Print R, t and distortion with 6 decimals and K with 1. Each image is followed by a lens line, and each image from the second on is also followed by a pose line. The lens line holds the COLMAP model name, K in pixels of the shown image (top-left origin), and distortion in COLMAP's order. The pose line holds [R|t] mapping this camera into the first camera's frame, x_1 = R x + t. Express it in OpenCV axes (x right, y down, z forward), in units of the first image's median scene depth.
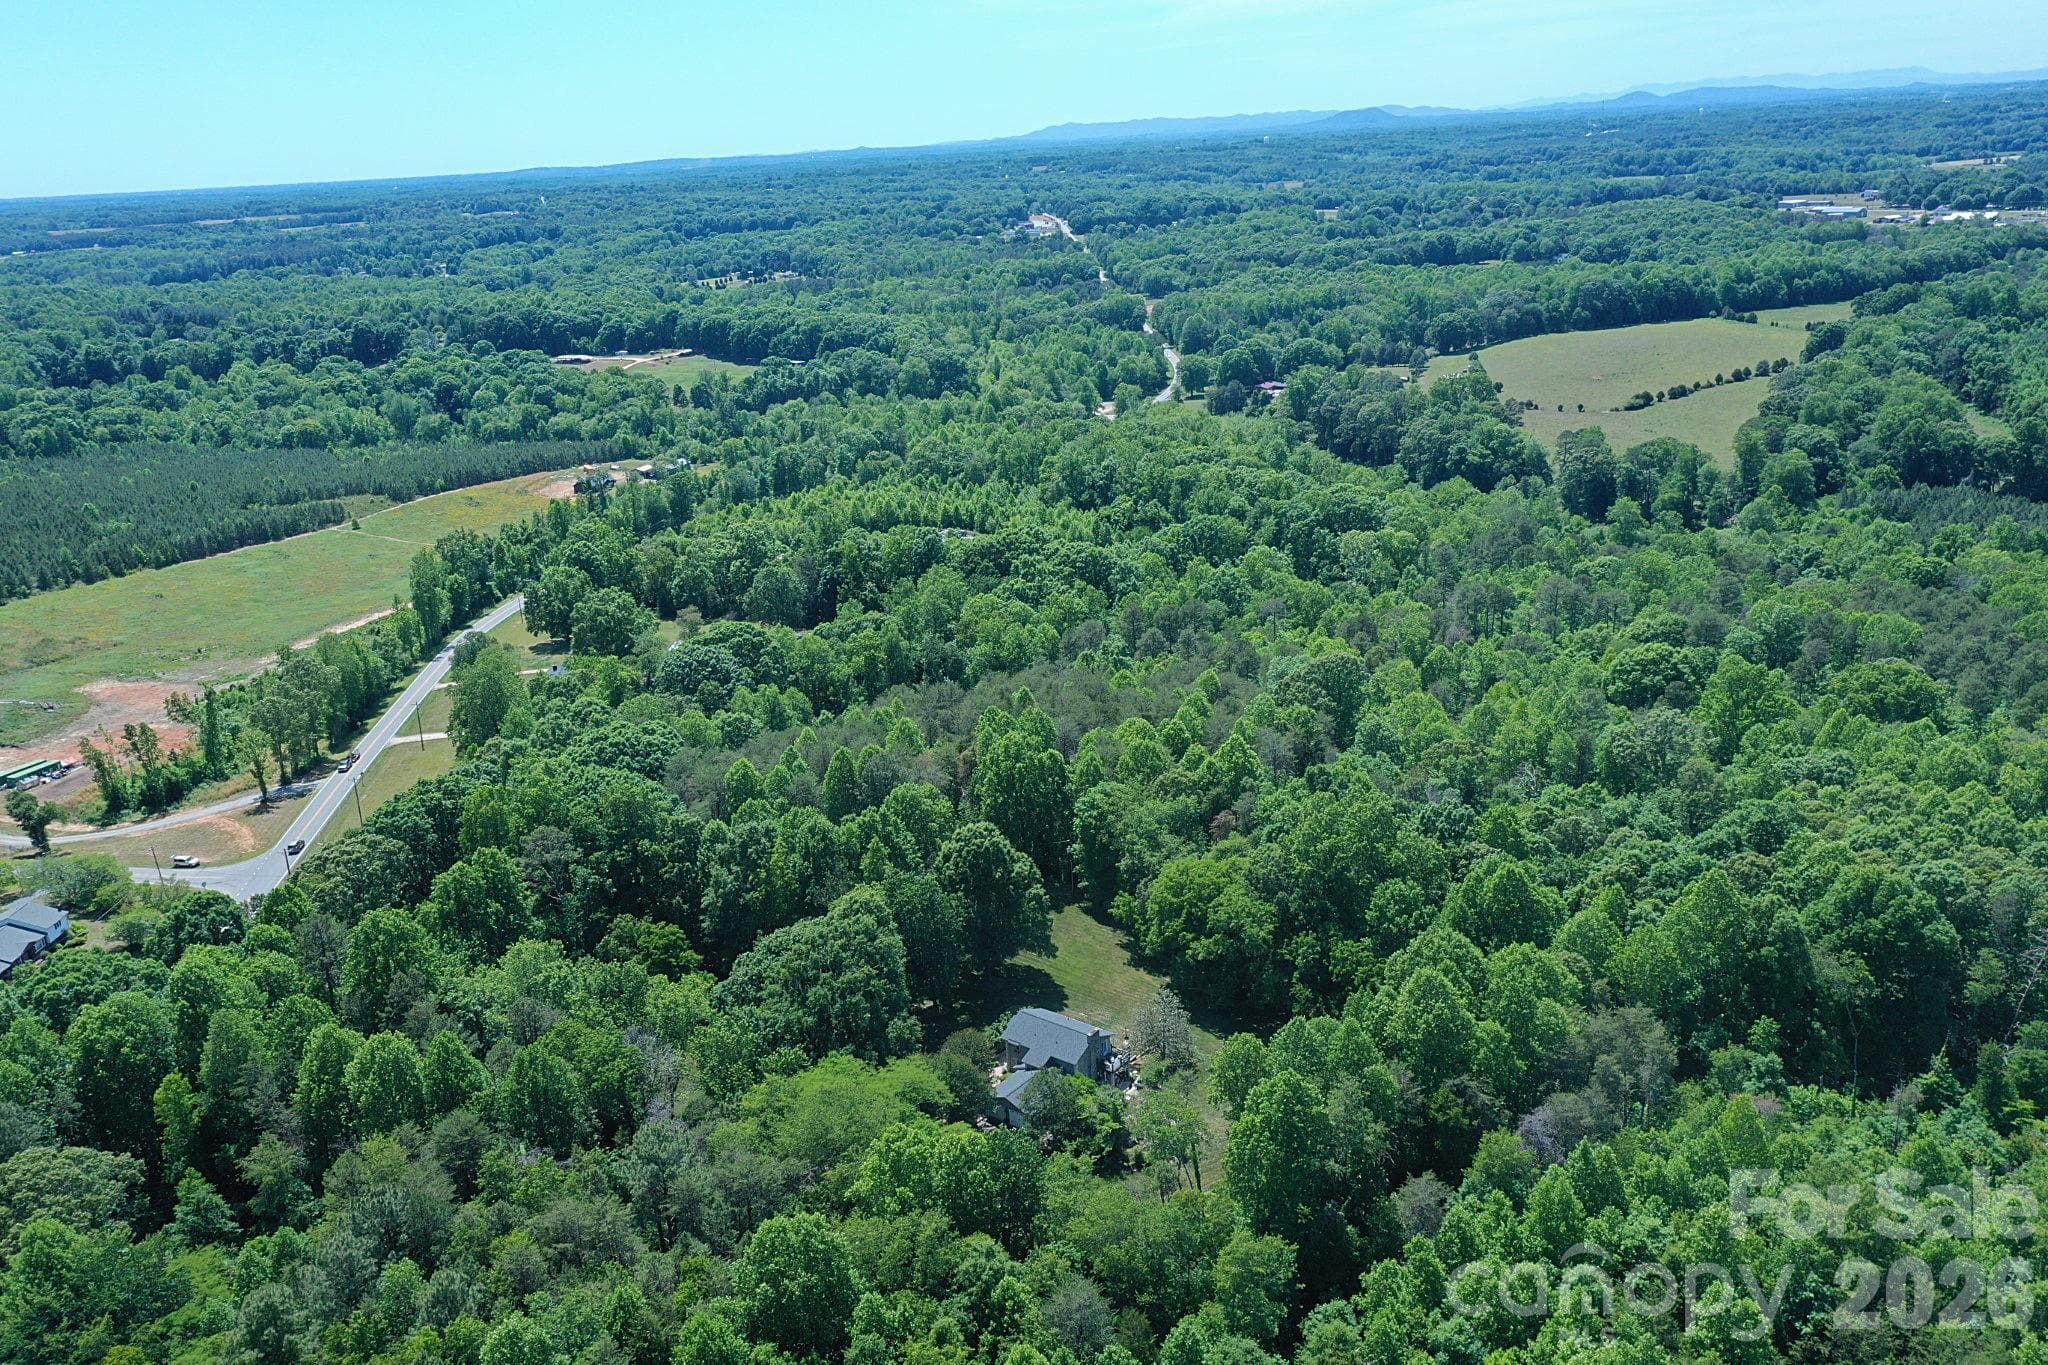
lens RADIAL K [[1620.5, 0, 1024.0], [0, 1620.5, 682.5], [0, 0, 1]] dist [0.012464, 0.003507]
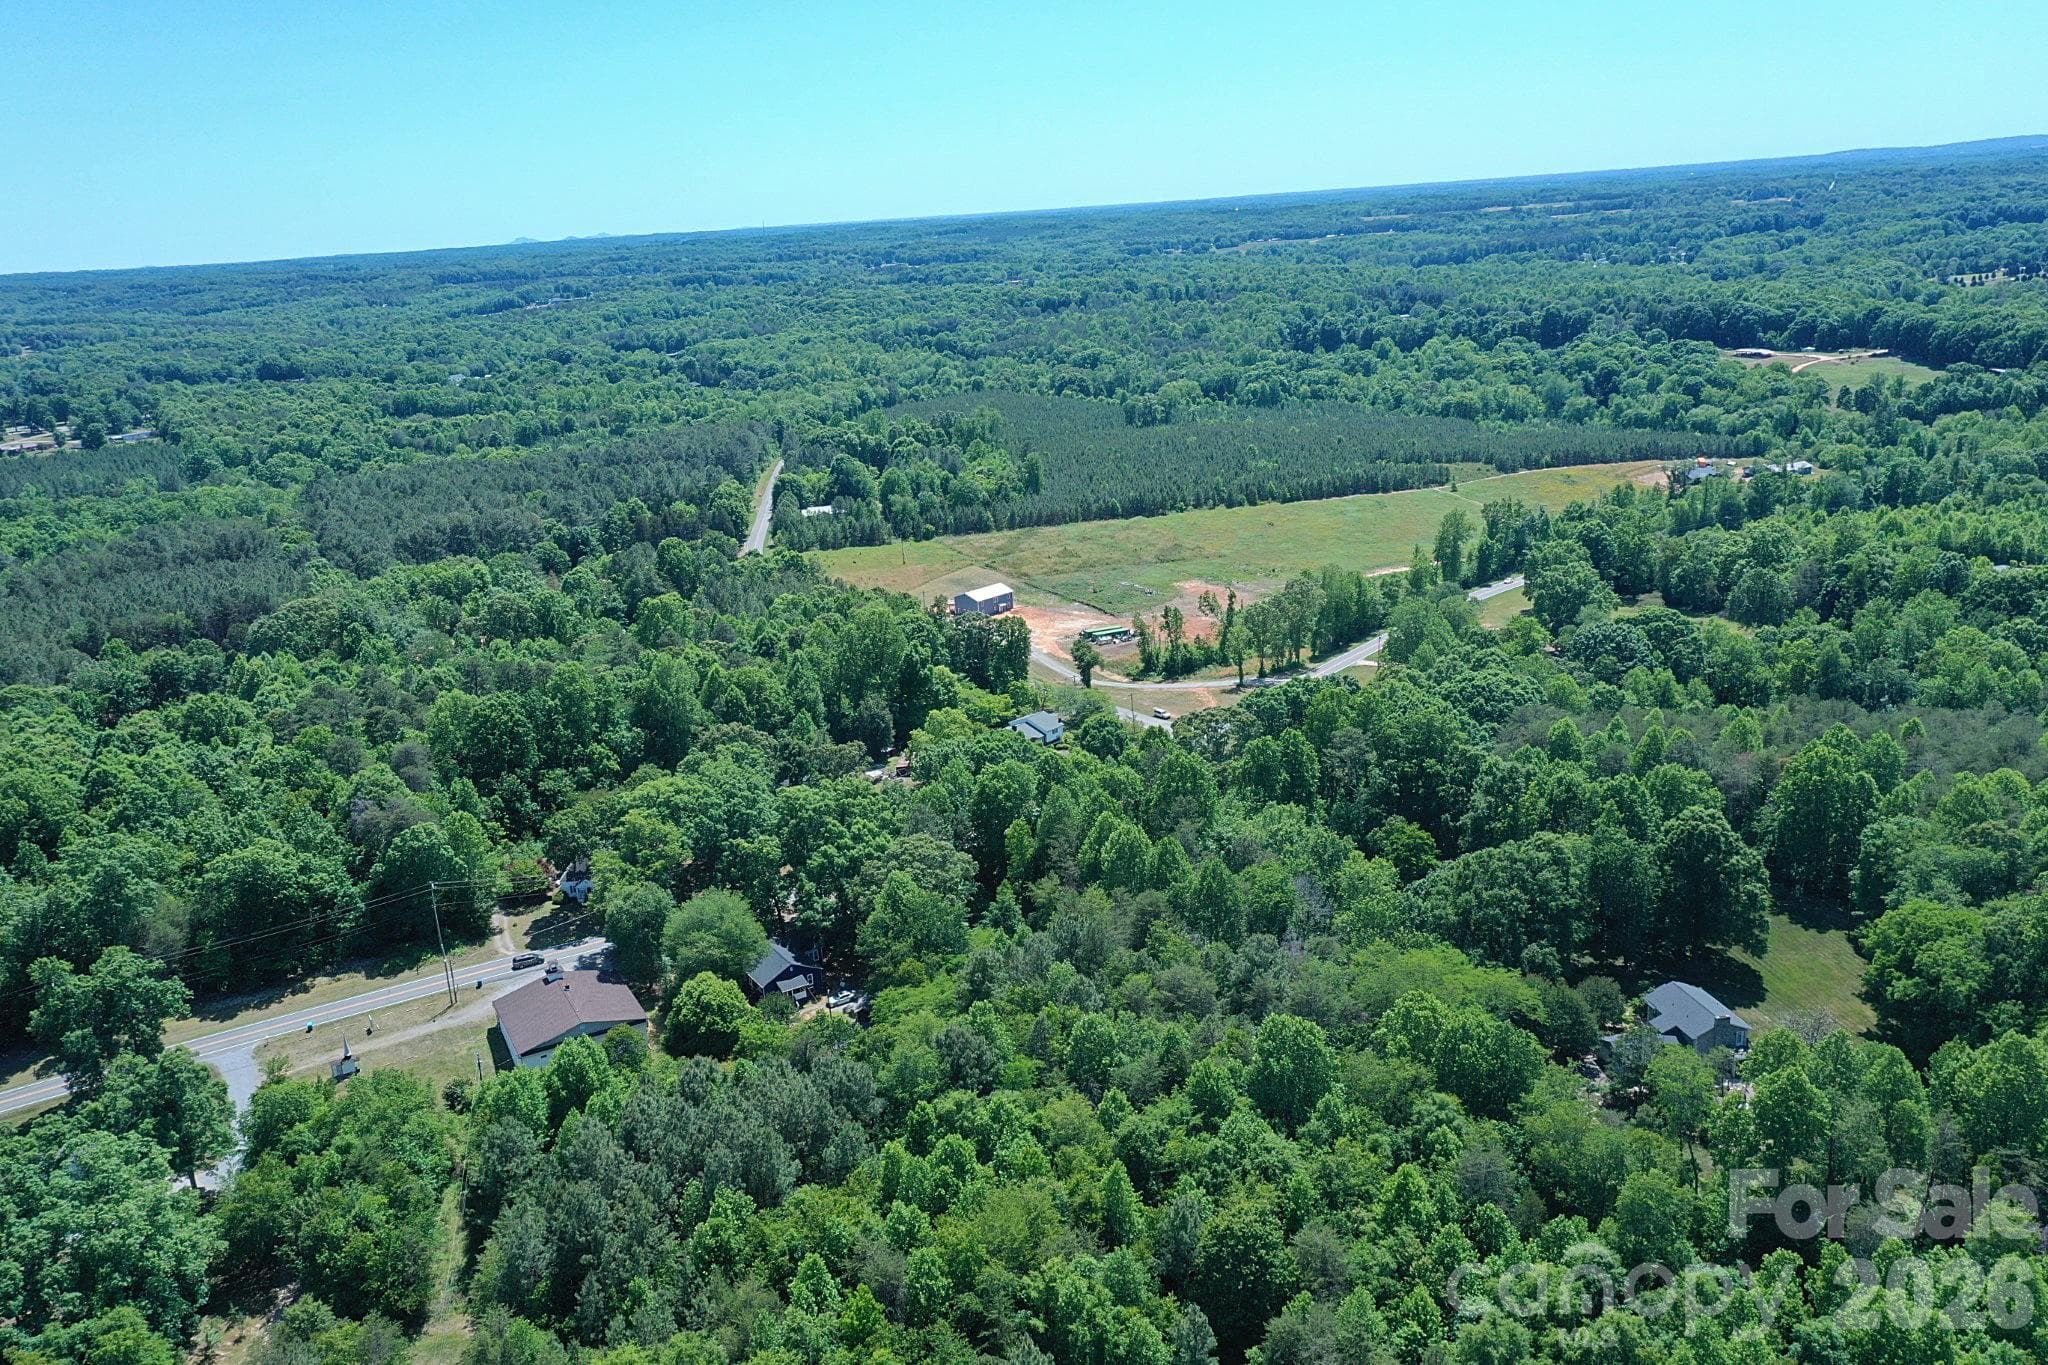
lens RADIAL K [[1627.3, 0, 1025.4], [0, 1627.3, 681.0], [0, 0, 1]] dist [0.010036, 0.008454]
pose [[0.745267, 0.191534, -0.638664, 0.086067], [-0.187726, 0.979380, 0.074655, 0.003222], [0.639794, 0.064256, 0.765855, -0.023195]]
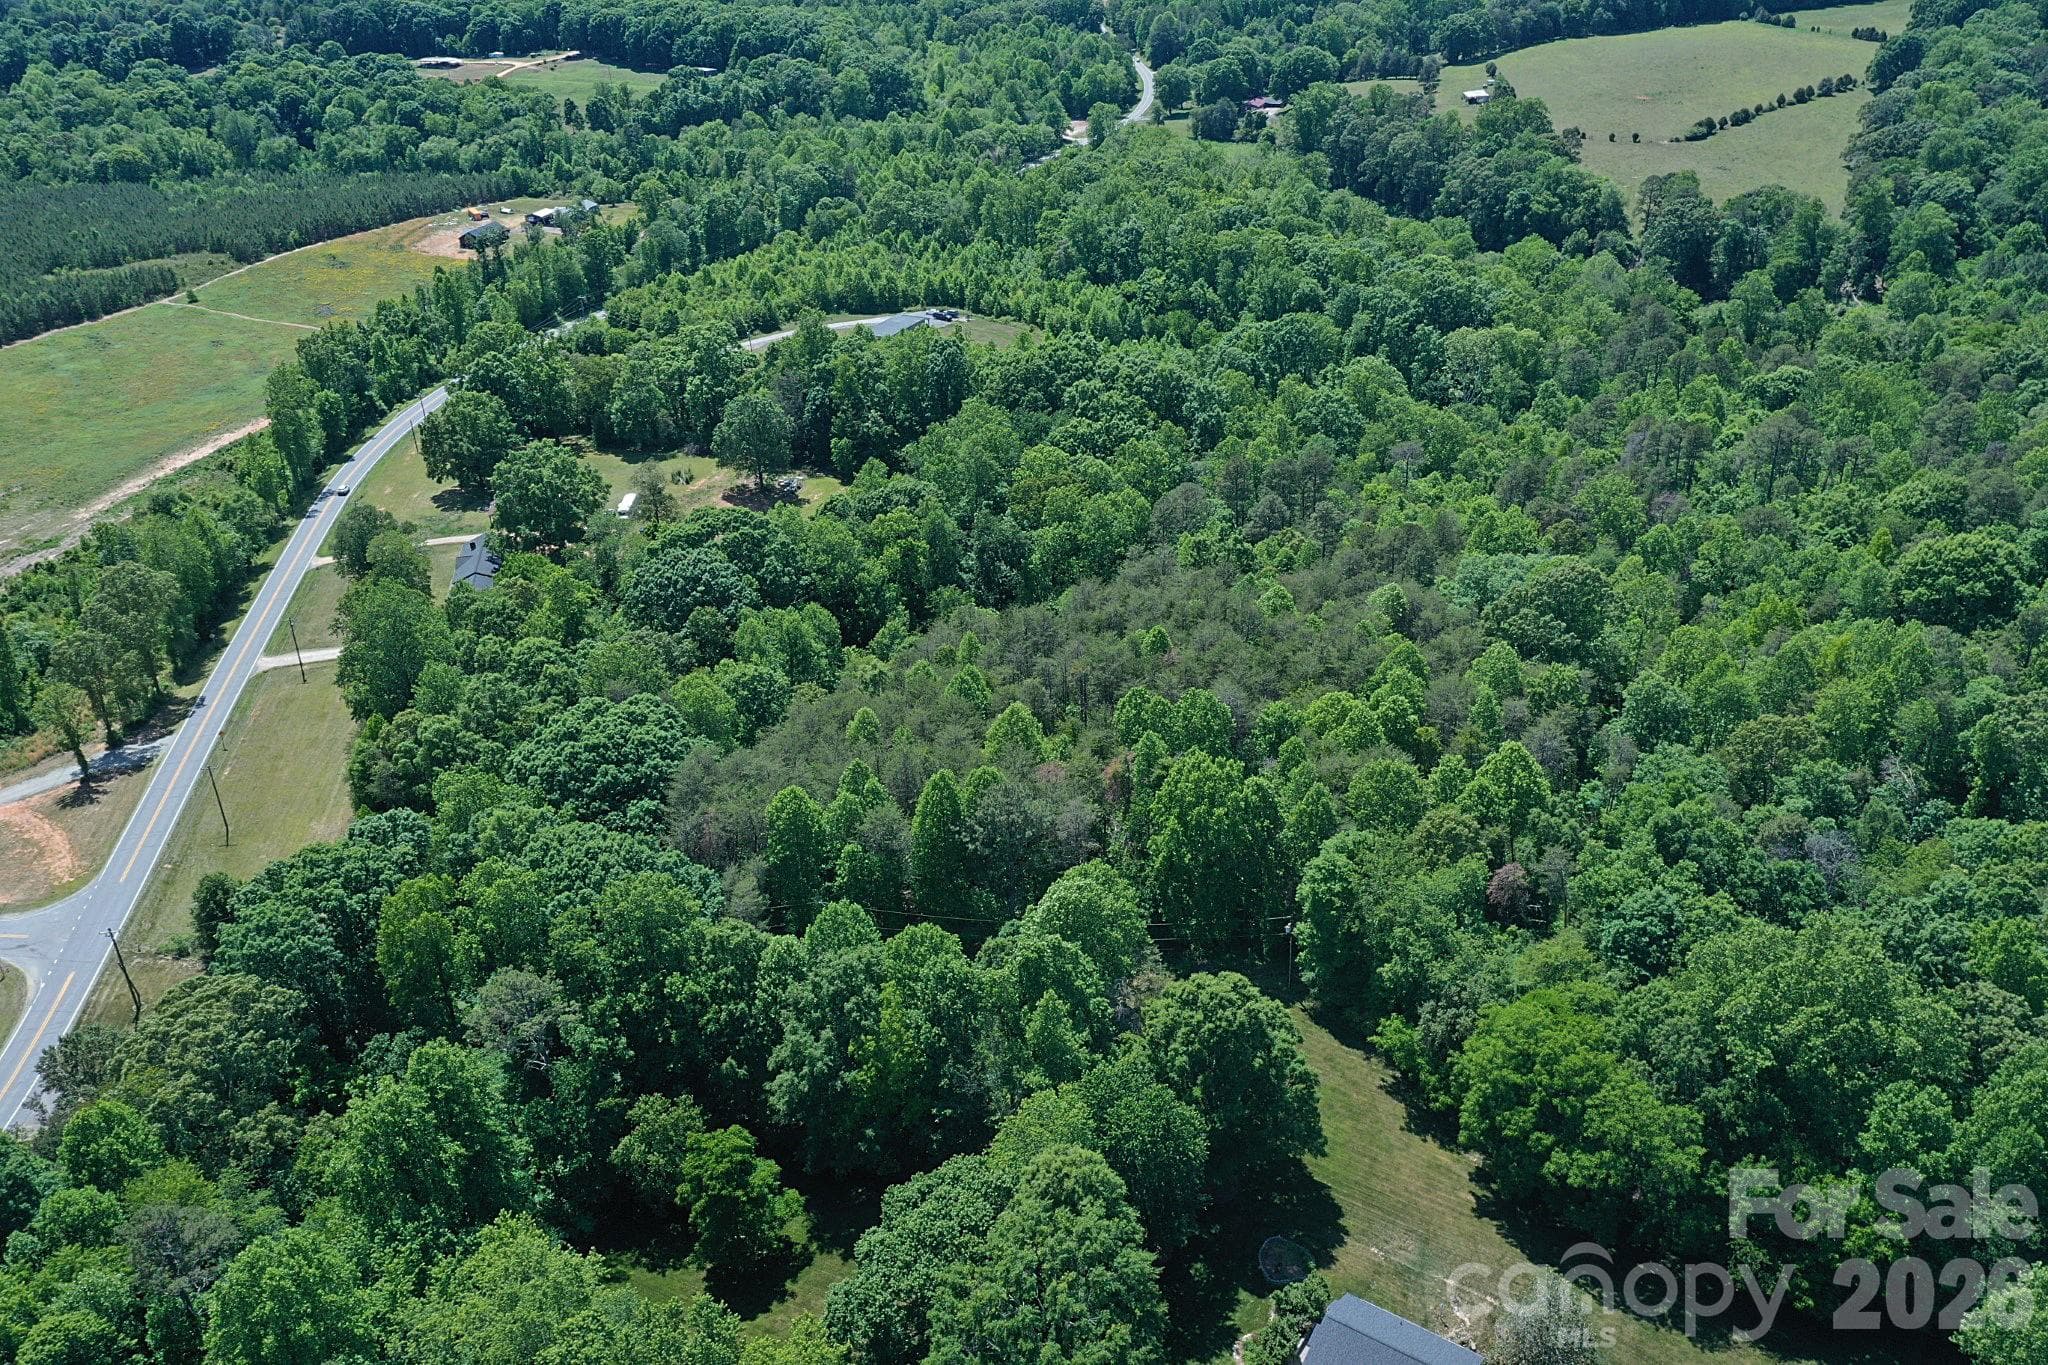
lens RADIAL K [[1618.7, 0, 1030.2], [0, 1618.7, 683.6], [0, 0, 1]] dist [0.007078, -0.001791]
pose [[0.997765, -0.020799, 0.063495, -0.040311], [0.009065, 0.983667, 0.179770, -0.040273], [-0.066196, -0.178792, 0.981657, 0.116915]]
